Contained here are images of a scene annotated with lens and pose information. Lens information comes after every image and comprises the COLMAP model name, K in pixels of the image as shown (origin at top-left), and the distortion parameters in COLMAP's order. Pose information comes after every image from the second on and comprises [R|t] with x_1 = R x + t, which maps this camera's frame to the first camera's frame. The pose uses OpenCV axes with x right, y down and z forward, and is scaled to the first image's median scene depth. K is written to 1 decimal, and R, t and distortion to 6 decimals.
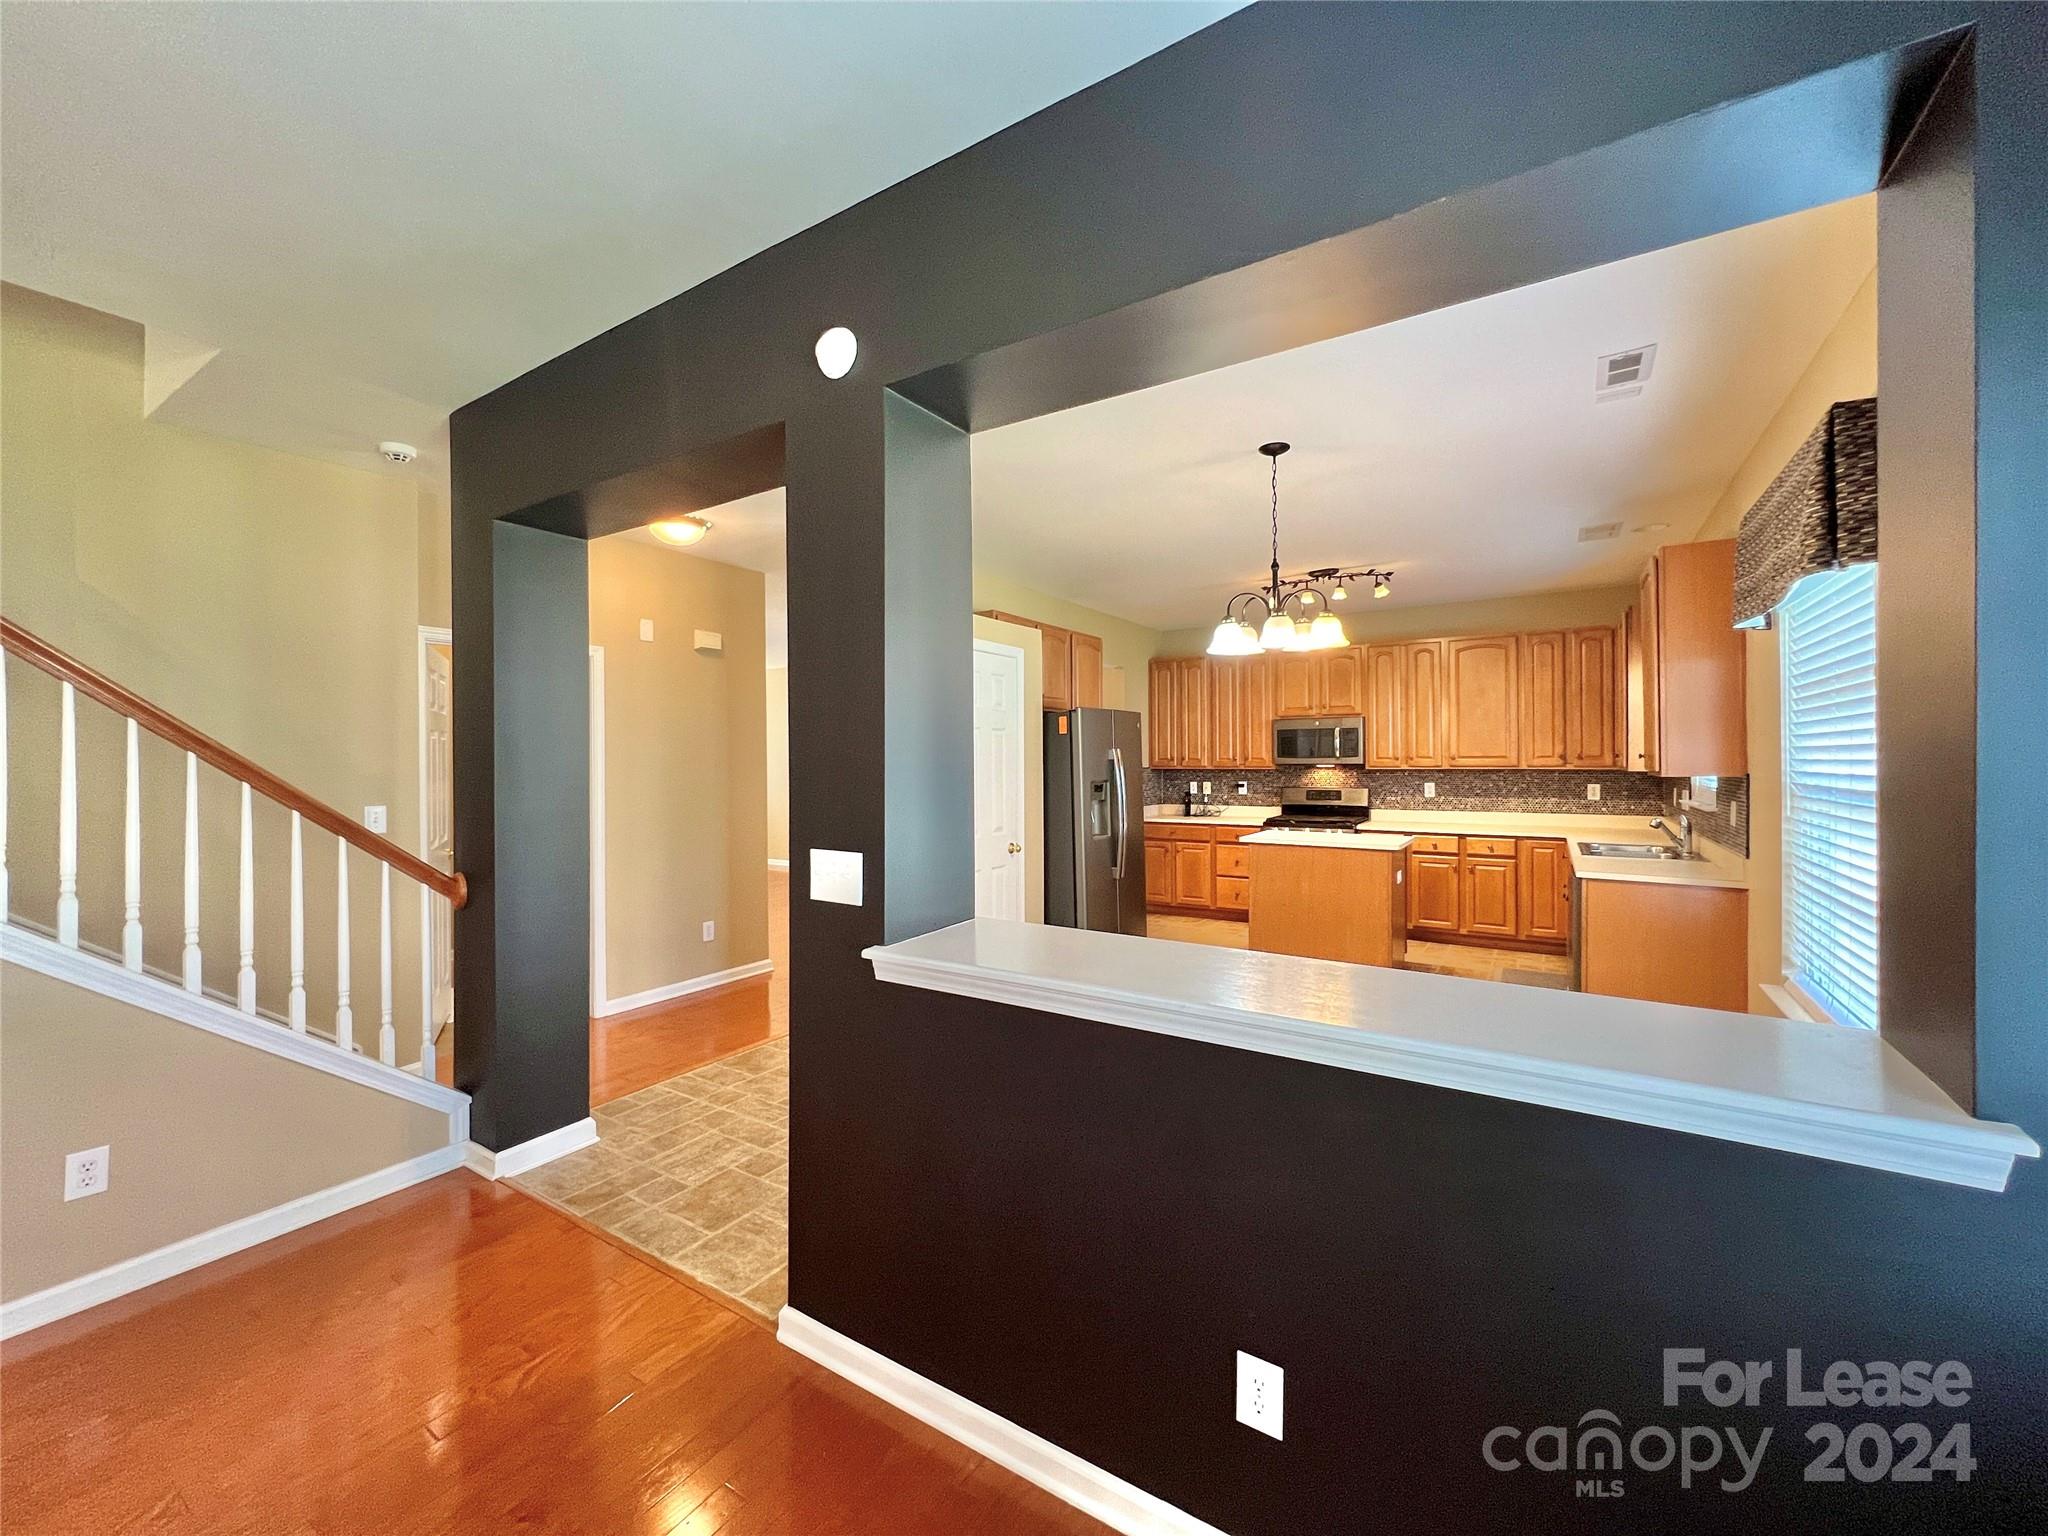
lens RADIAL K [[822.2, 0, 1021.6], [0, 822.2, 759.5], [0, 0, 1]] dist [0.000107, 0.000474]
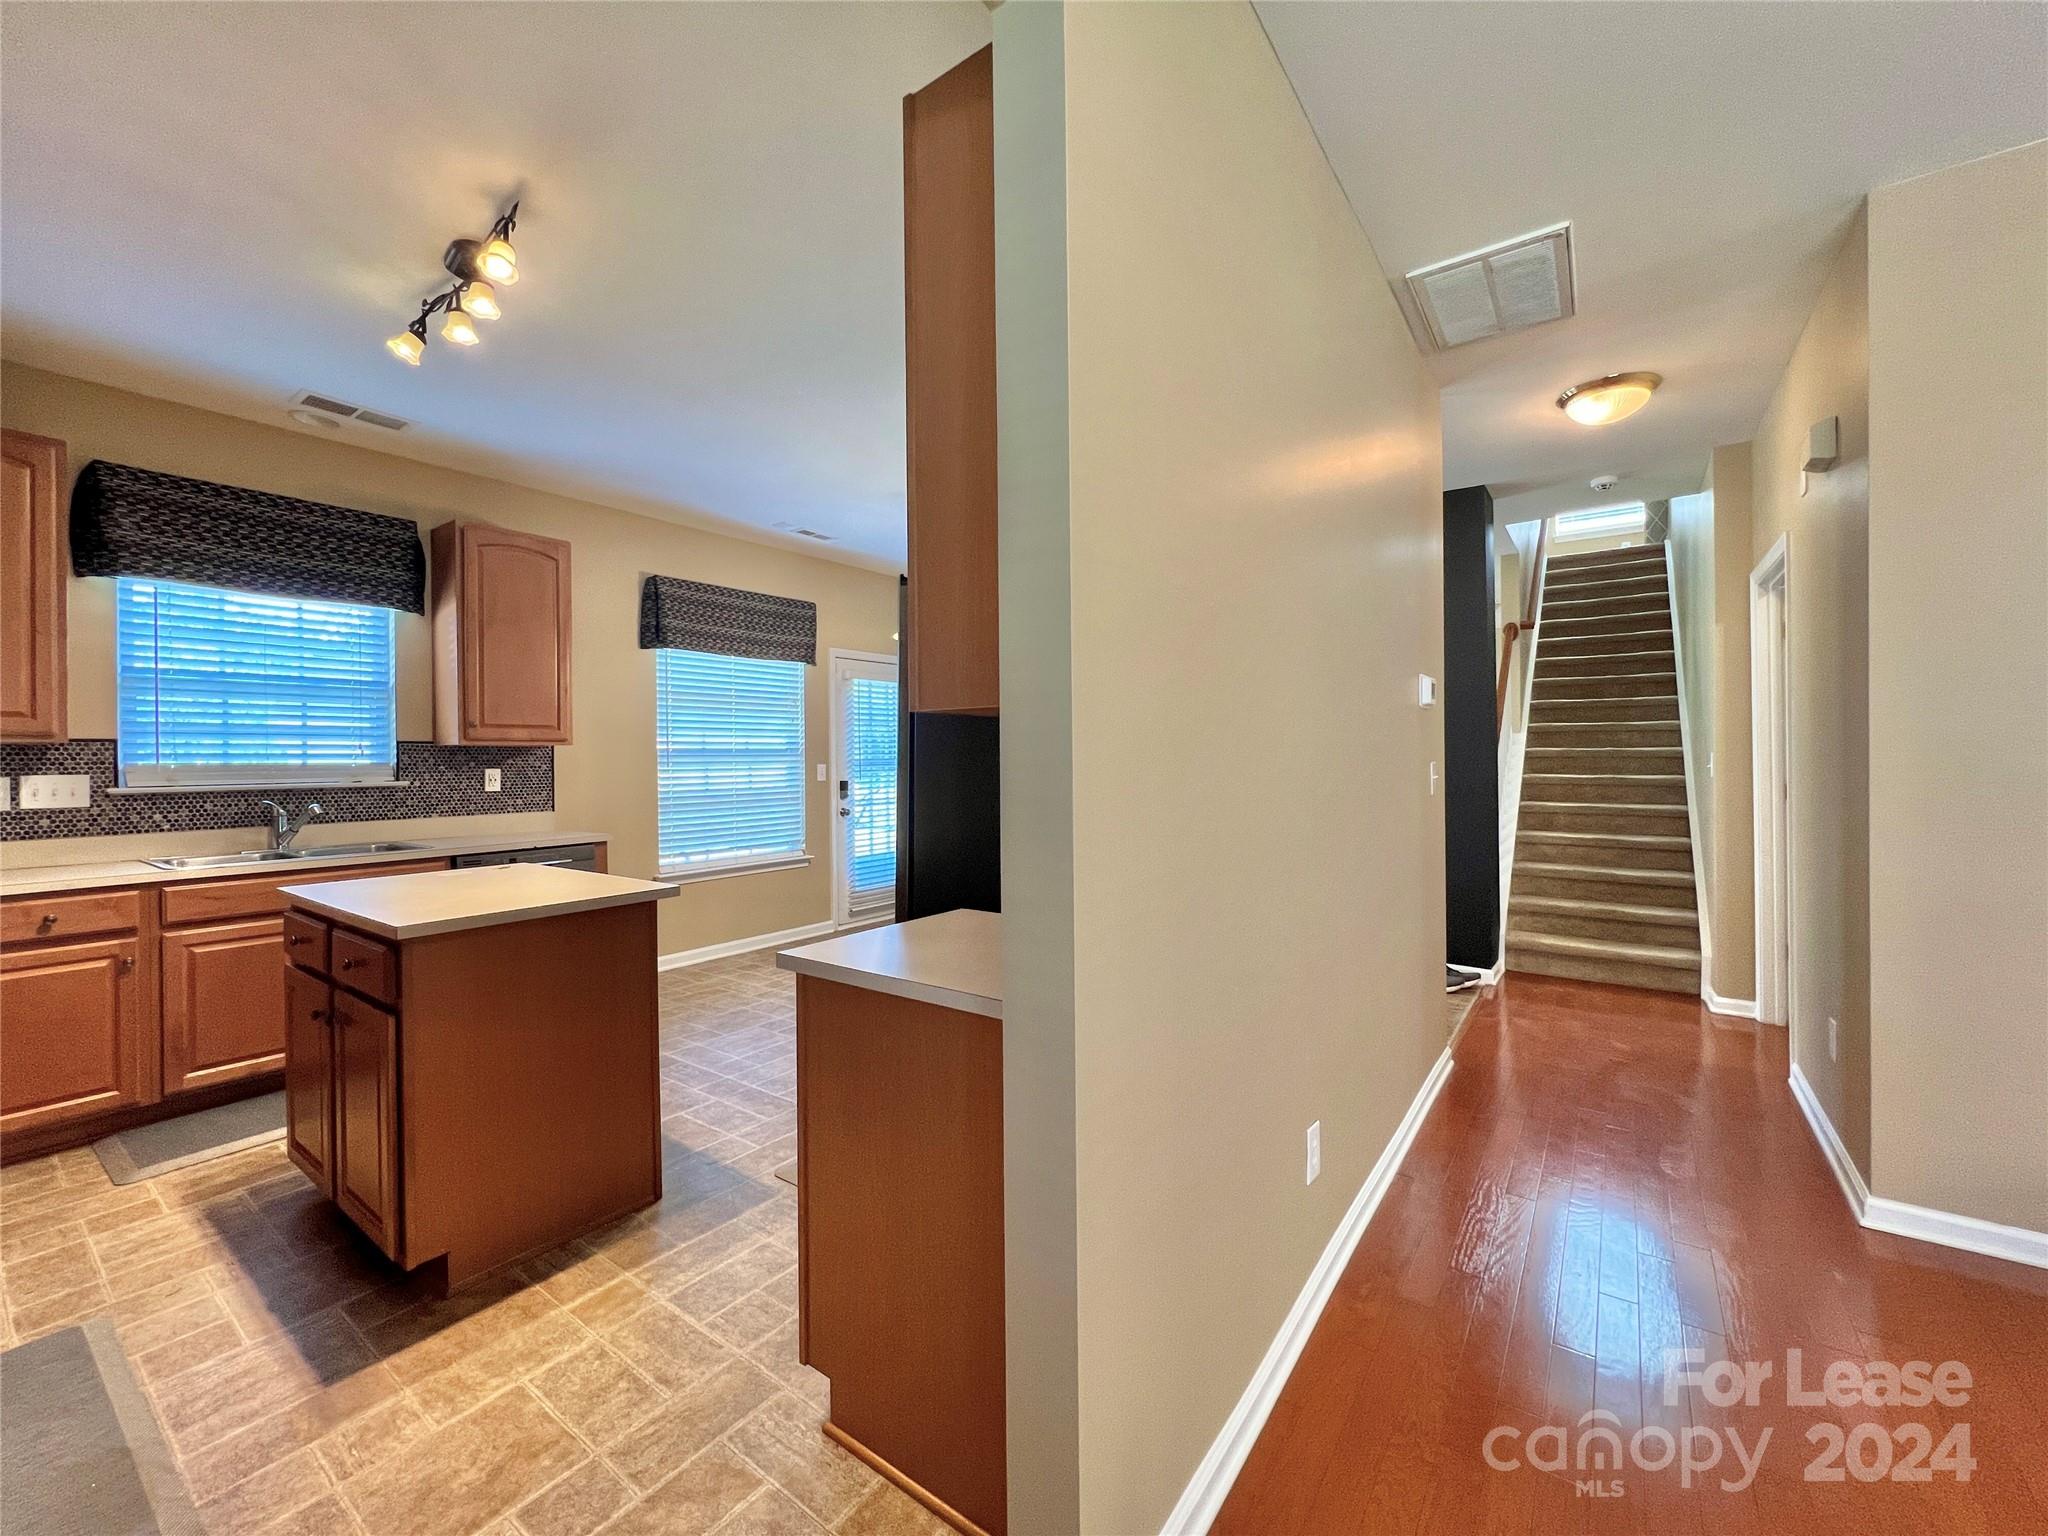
lens RADIAL K [[822.2, 0, 1021.6], [0, 822.2, 759.5], [0, 0, 1]] dist [0.000107, 0.000474]
pose [[-0.998260, 0.014412, 0.057183, 0.056475], [0.014555, 0.999892, 0.002084, 0.027409], [-0.057147, 0.002913, -0.998362, 1.228852]]
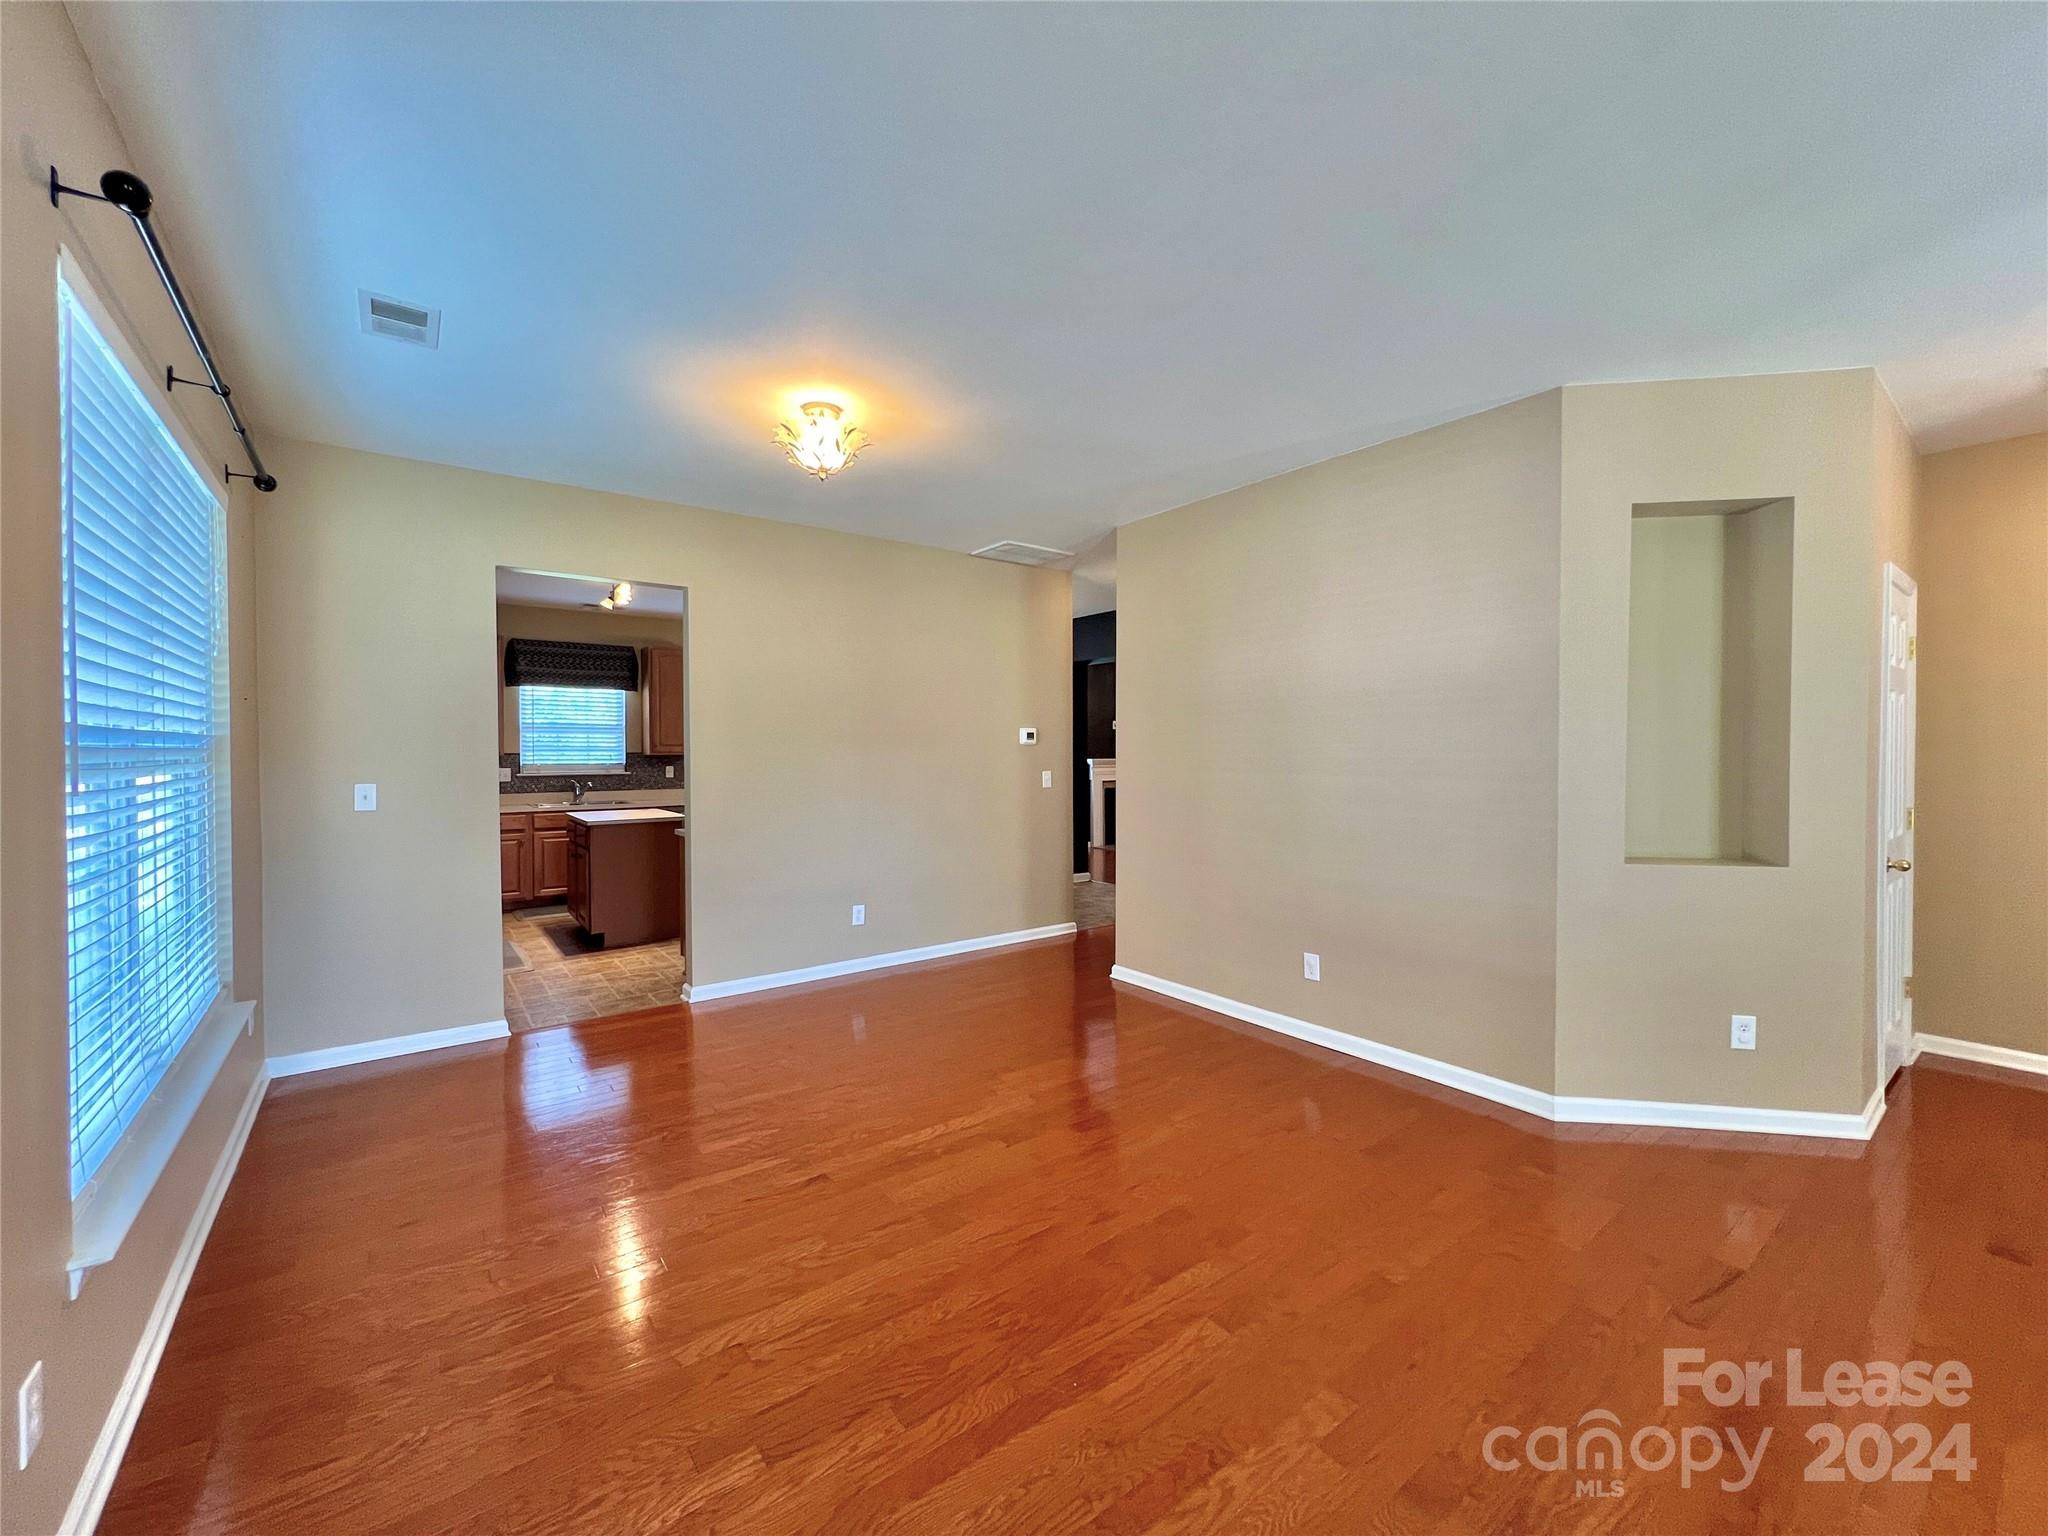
lens RADIAL K [[822.2, 0, 1021.6], [0, 822.2, 759.5], [0, 0, 1]] dist [0.000107, 0.000474]
pose [[-0.938922, 0.006945, 0.344060, -0.451250], [0.009480, 0.999939, 0.005687, 0.017284], [-0.343999, 0.008602, -0.938931, 1.623619]]
